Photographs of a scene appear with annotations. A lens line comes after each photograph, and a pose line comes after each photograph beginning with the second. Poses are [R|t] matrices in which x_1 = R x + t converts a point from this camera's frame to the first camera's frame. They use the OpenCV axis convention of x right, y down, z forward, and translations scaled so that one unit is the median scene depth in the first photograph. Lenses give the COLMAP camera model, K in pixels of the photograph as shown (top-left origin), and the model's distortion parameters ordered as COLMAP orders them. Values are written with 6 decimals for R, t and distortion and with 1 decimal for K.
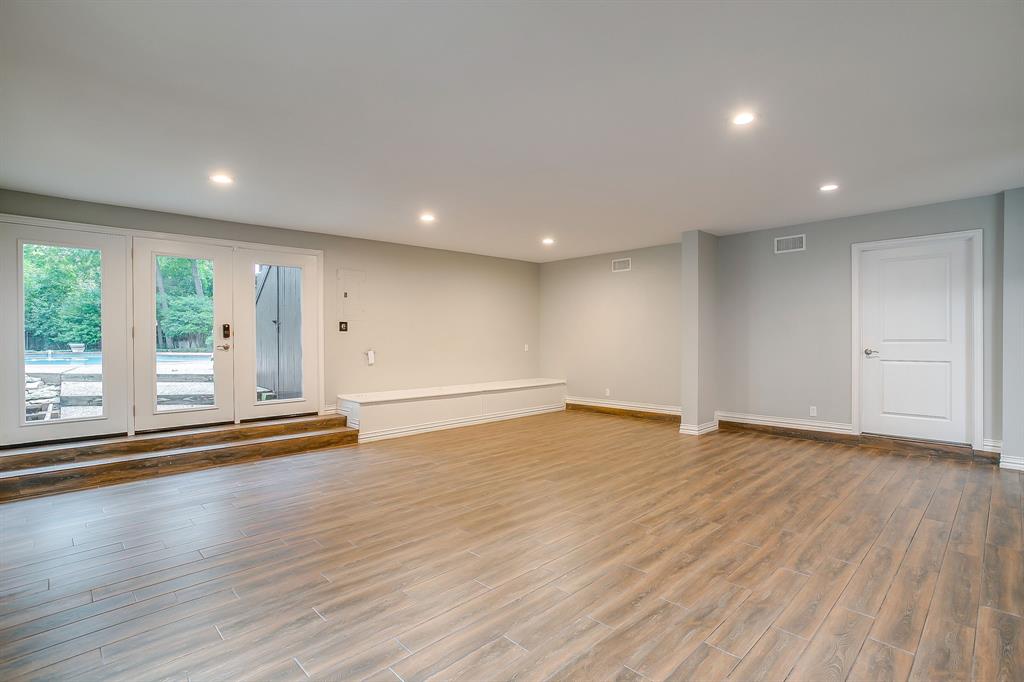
lens RADIAL K [[497.4, 0, 510.1], [0, 497.4, 336.8], [0, 0, 1]] dist [-0.066420, 0.037347]
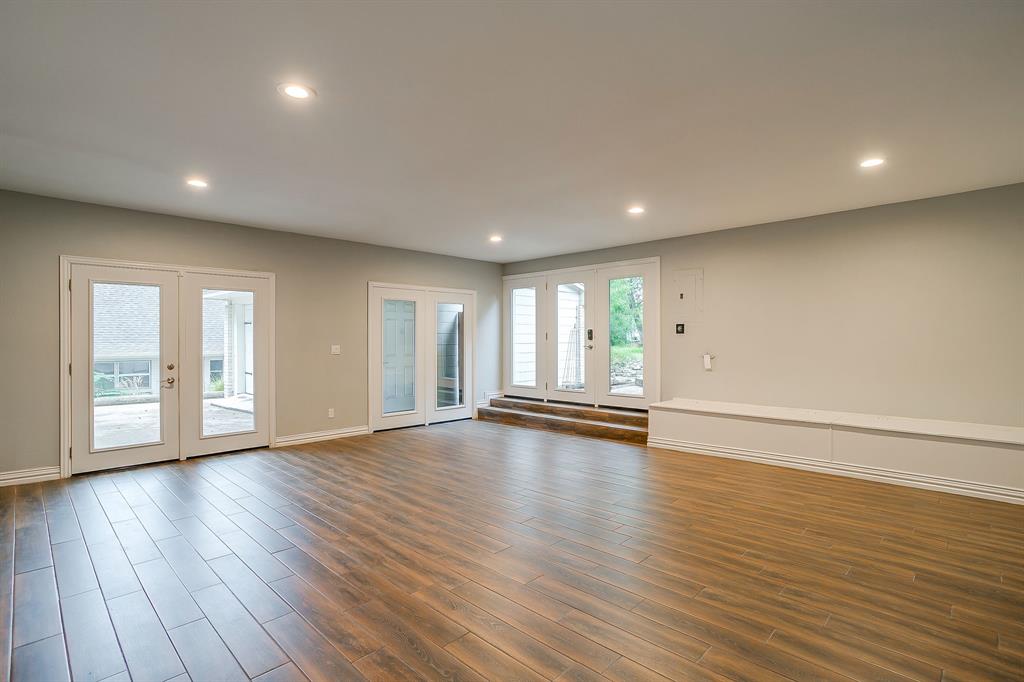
lens RADIAL K [[497.4, 0, 510.1], [0, 497.4, 336.8], [0, 0, 1]] dist [-0.066420, 0.037347]
pose [[0.027958, 0.000338, -0.999609, 1.033265], [0.003302, 0.999994, 0.000430, -0.010523], [0.999604, -0.003313, 0.027957, 1.040950]]
